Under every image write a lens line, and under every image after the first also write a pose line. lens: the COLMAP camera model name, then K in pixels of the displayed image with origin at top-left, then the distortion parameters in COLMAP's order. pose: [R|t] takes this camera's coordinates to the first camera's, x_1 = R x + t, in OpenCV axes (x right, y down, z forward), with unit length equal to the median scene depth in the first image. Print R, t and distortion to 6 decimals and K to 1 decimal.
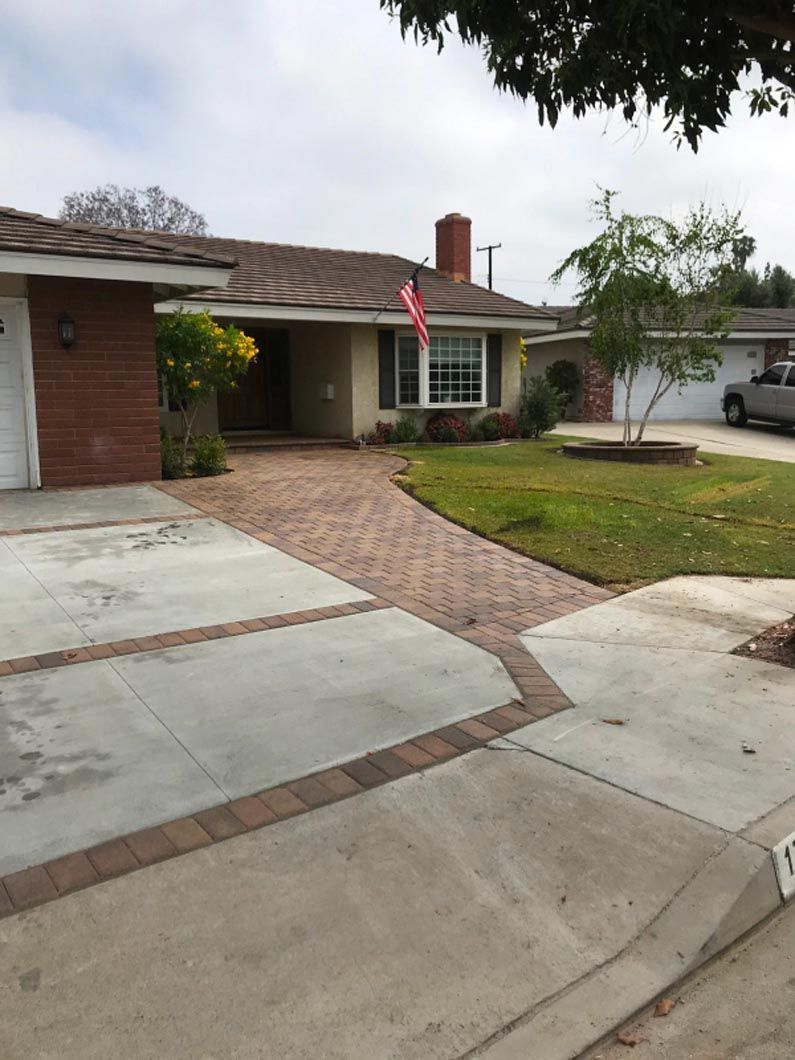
lens RADIAL K [[863.9, 0, 397.4], [0, 863.9, 506.9], [0, 0, 1]] dist [0.059817, -0.052296]
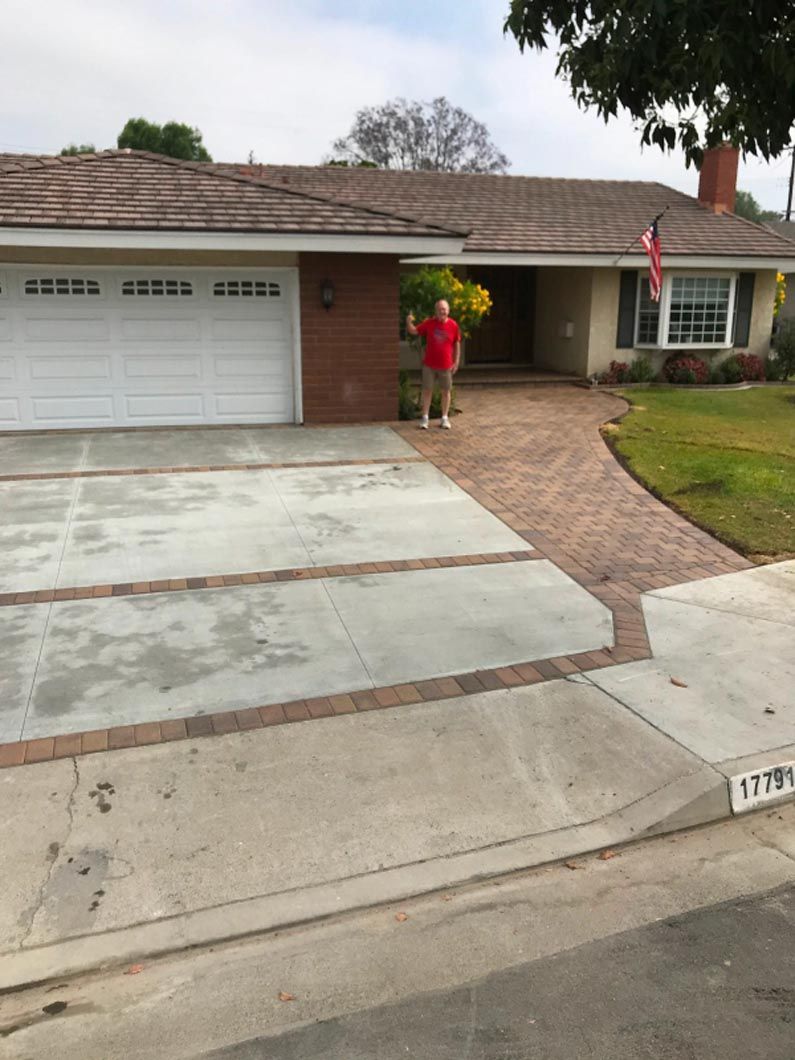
lens RADIAL K [[800.5, 0, 397.5], [0, 800.5, 530.0], [0, 0, 1]] dist [0.098880, -0.140906]
pose [[0.957450, 0.092320, -0.273436, 0.114429], [-0.058603, 0.989909, 0.129022, -0.067587], [0.282587, -0.107508, 0.953198, -0.169019]]
